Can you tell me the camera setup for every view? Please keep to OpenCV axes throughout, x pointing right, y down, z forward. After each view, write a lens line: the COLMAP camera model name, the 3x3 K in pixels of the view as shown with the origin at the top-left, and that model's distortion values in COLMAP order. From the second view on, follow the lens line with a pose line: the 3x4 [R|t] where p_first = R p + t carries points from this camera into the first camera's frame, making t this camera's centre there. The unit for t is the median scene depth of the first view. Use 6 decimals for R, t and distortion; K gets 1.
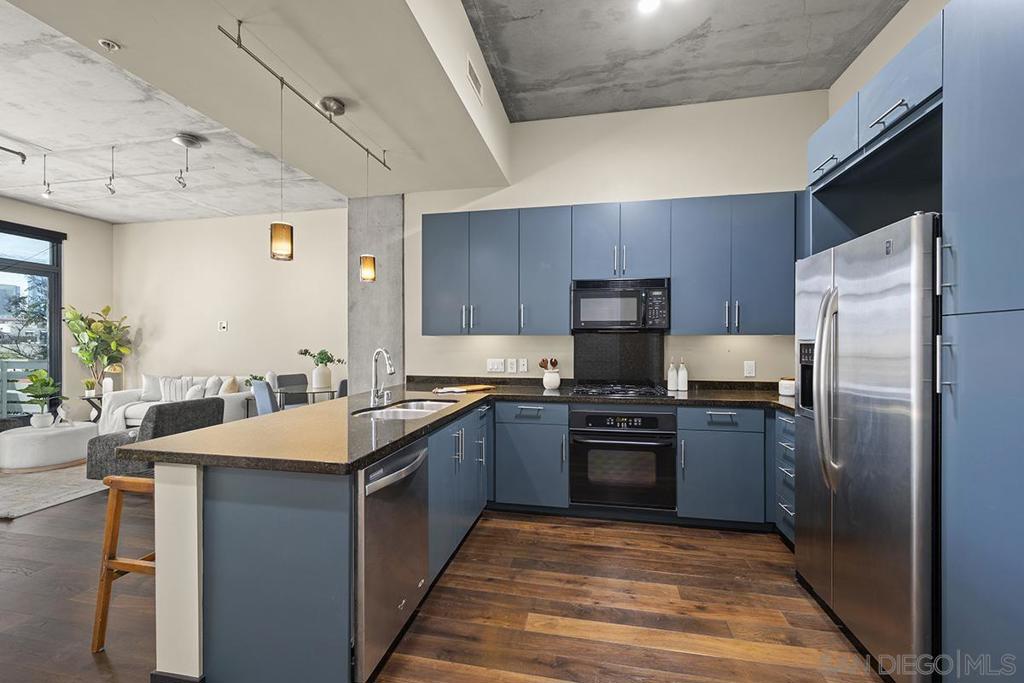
lens RADIAL K [[424.1, 0, 509.8], [0, 424.1, 342.3], [0, 0, 1]] dist [0.000332, -0.000430]
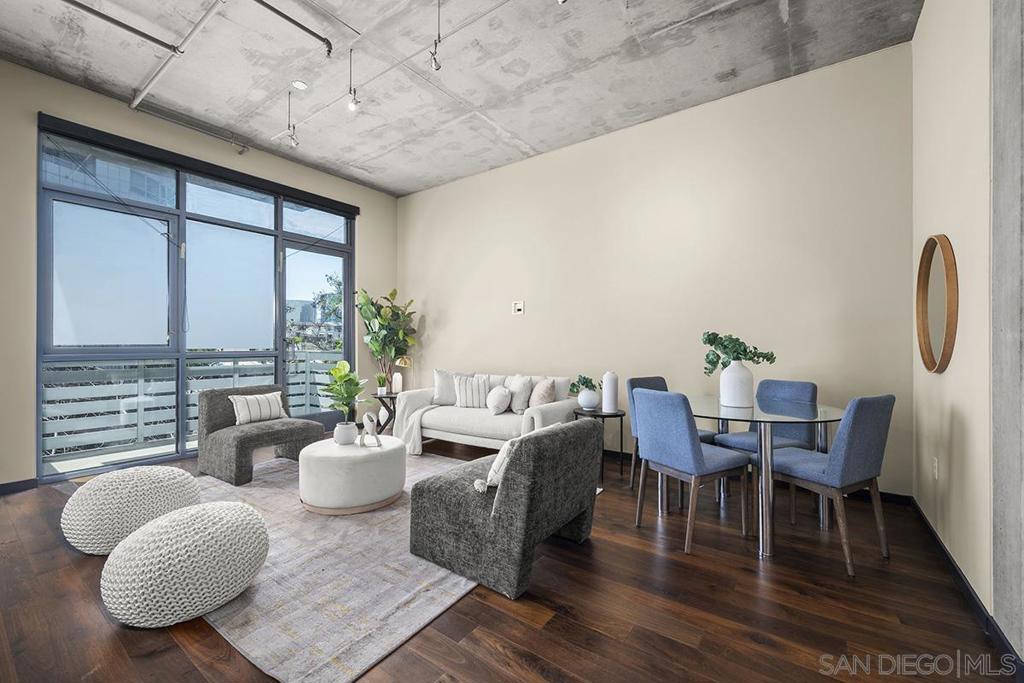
lens RADIAL K [[419.6, 0, 512.0], [0, 419.6, 341.5], [0, 0, 1]] dist [0.001328, -0.000148]
pose [[0.912488, 0.000777, -0.409103, -0.778609], [-0.001608, 0.999997, -0.001689, 0.044439], [0.409100, 0.002200, 0.912487, 0.654397]]
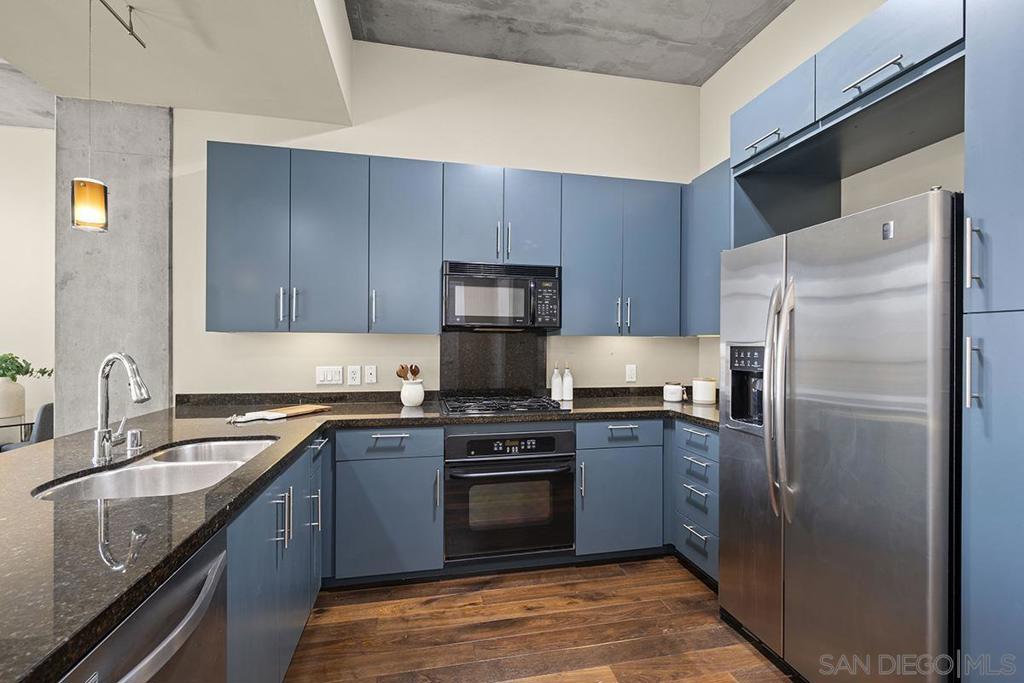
lens RADIAL K [[440.4, 0, 509.2], [0, 440.4, 343.5], [0, 0, 1]] dist [0.000781, -0.000308]
pose [[0.917871, 0.004726, 0.396850, -0.057744], [-0.004715, 0.999988, -0.001004, 0.000498], [-0.396850, -0.000949, 0.917883, 0.237936]]
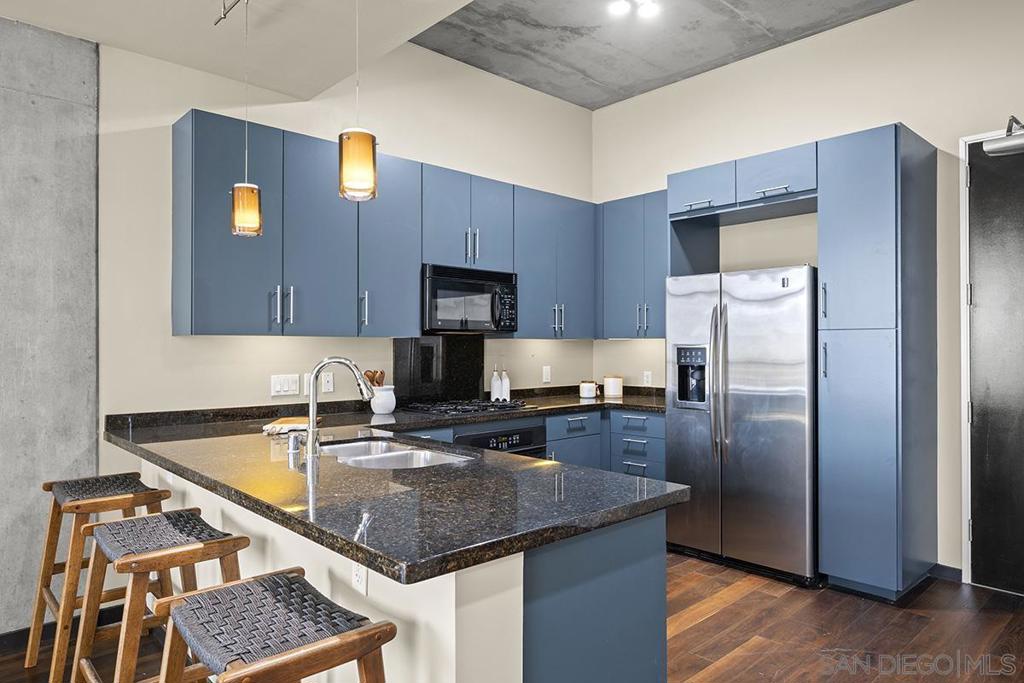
lens RADIAL K [[646.6, 0, 509.5], [0, 646.6, 341.5], [0, 0, 1]] dist [-0.001020, 0.000452]
pose [[0.578914, 0.005223, 0.815372, -0.708622], [0.001944, 0.999968, -0.007785, -0.000545], [-0.815386, 0.006092, 0.578886, 0.225842]]
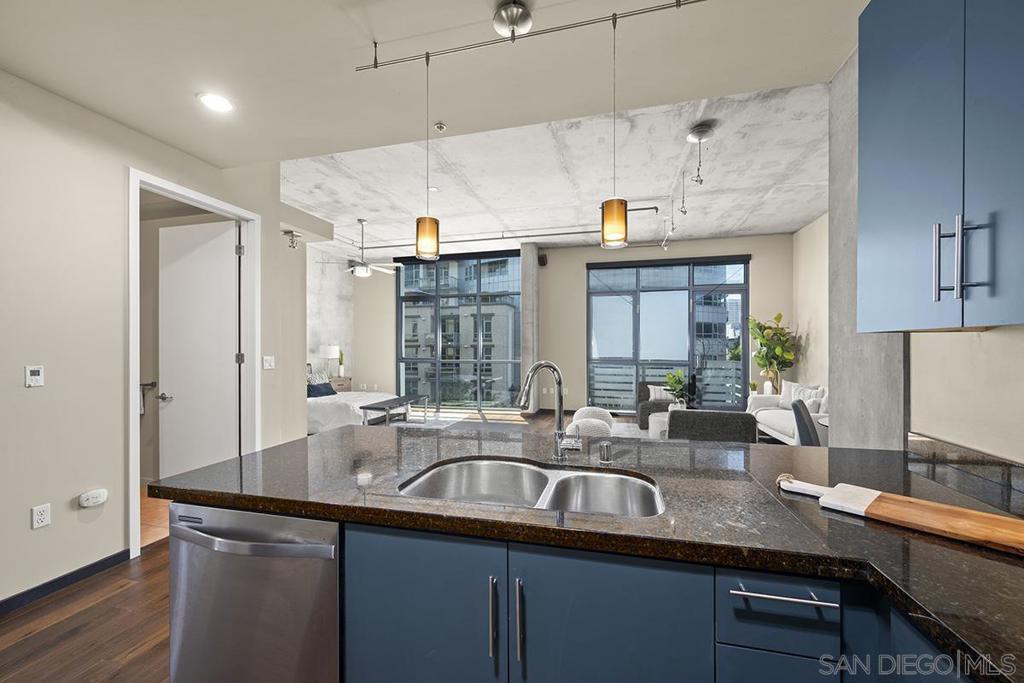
lens RADIAL K [[405.9, 0, 509.9], [0, 405.9, 347.7], [0, 0, 1]] dist [0.002454, -0.000067]
pose [[-0.051797, 0.000342, -0.998658, 0.194887], [0.001483, 0.999999, 0.000265, -0.003849], [0.998657, -0.001467, -0.051797, 0.776637]]
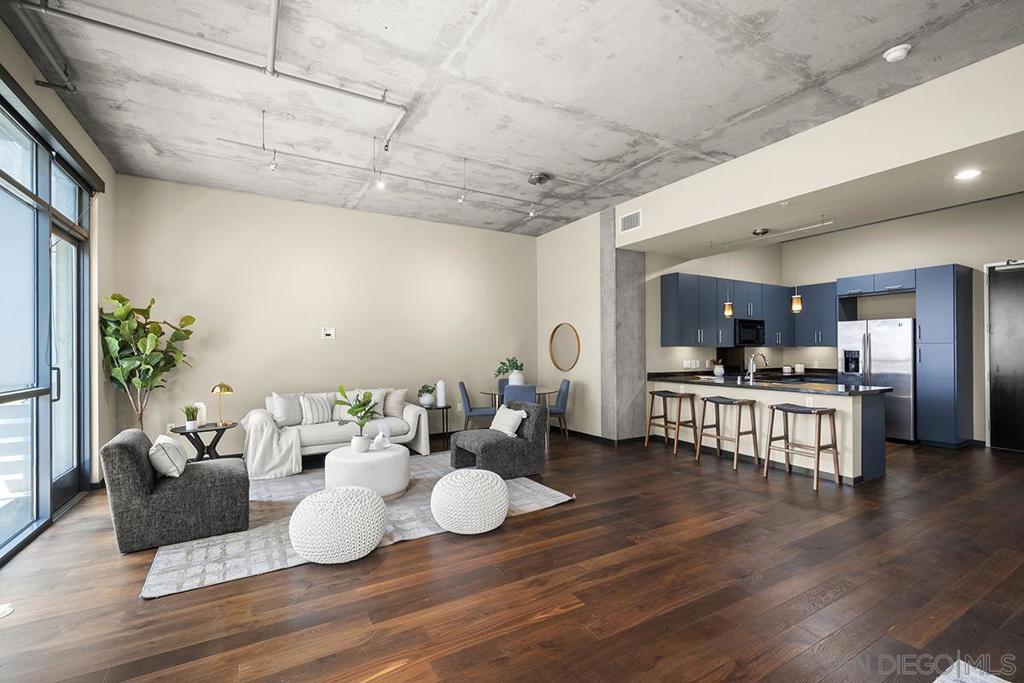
lens RADIAL K [[443.3, 0, 510.5], [0, 443.3, 348.1], [0, 0, 1]] dist [0.001303, -0.000077]
pose [[0.743433, 0.001941, 0.668807, -2.021777], [0.003641, 0.999969, -0.006950, -0.001239], [-0.668800, 0.007602, 0.743403, 0.184653]]
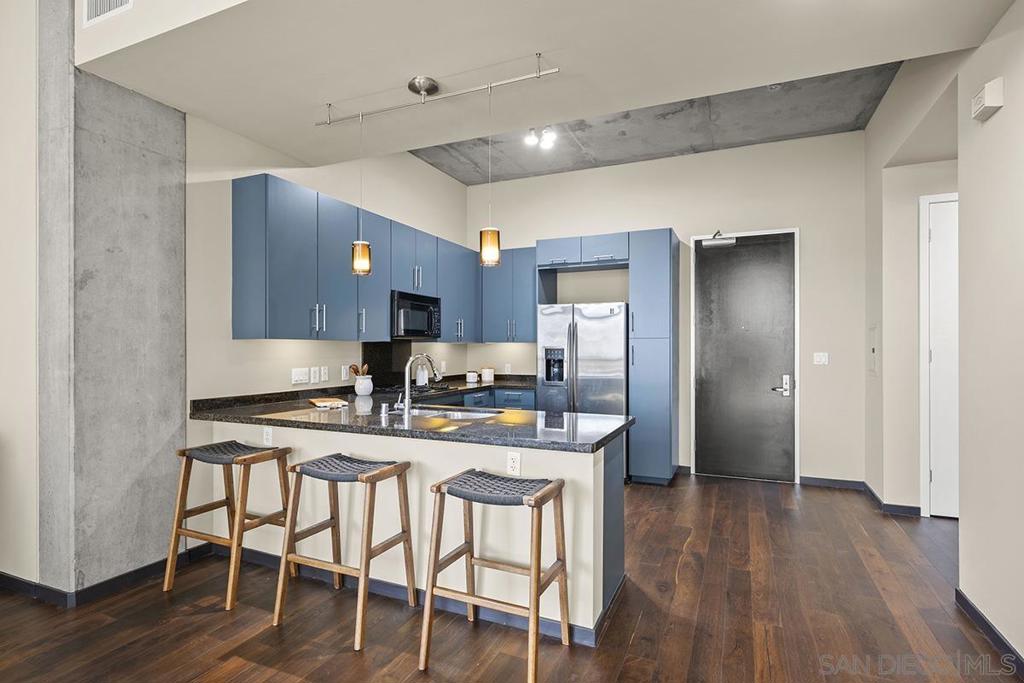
lens RADIAL K [[522.6, 0, 506.4], [0, 522.6, 347.9], [0, 0, 1]] dist [0.000924, 0.000104]
pose [[0.213533, -0.000086, 0.976936, -1.107606], [0.001276, 0.999999, -0.000191, 0.000003], [-0.976935, 0.001287, 0.213533, 0.447836]]
